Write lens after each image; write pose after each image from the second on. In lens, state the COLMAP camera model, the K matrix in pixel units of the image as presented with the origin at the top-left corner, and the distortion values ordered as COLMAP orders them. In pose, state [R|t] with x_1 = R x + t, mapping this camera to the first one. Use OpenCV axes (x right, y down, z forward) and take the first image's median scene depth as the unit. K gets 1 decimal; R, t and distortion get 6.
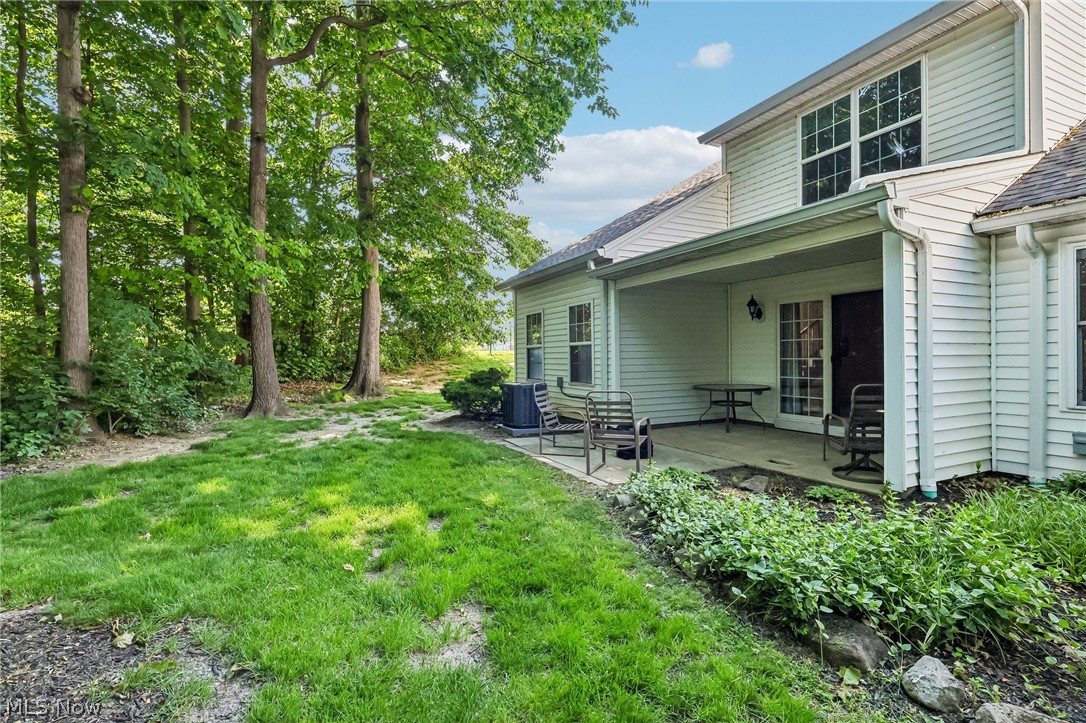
lens RADIAL K [[503.0, 0, 538.2], [0, 503.0, 358.9], [0, 0, 1]] dist [-0.001422, -0.000039]
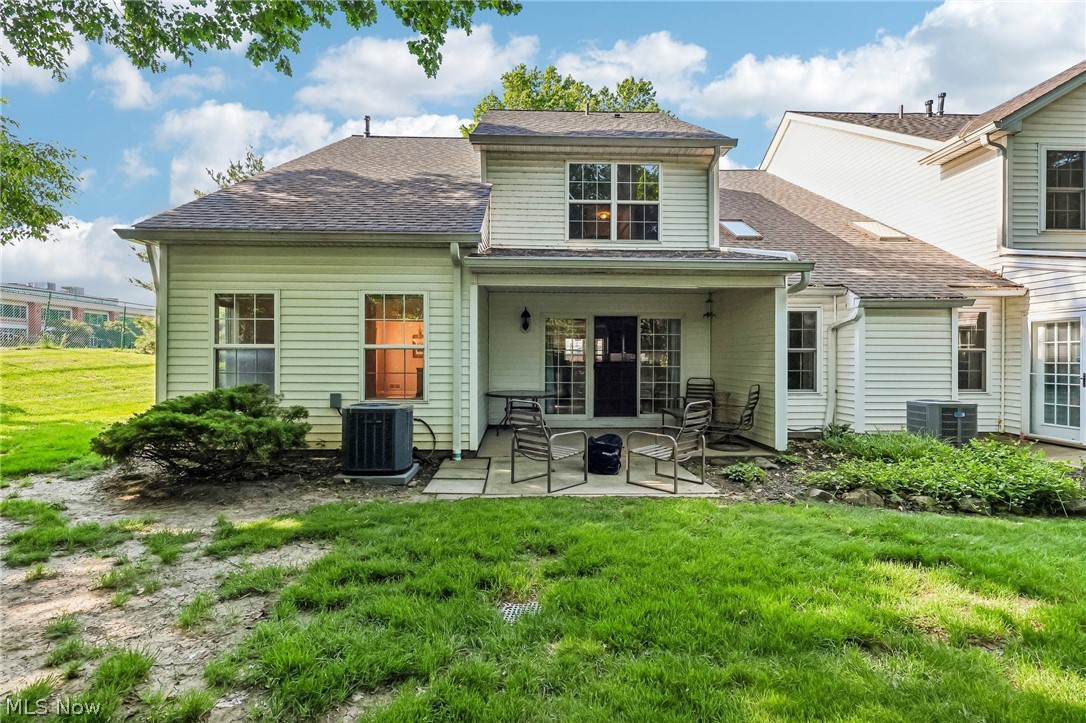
lens RADIAL K [[503.0, 0, 541.8], [0, 503.0, 362.2], [0, 0, 1]] dist [-0.001422, -0.000039]
pose [[0.399943, 0.009953, 0.916486, -0.590321], [0.000787, 0.999937, -0.011203, 0.002177], [-0.916540, 0.005202, 0.399910, 0.591633]]
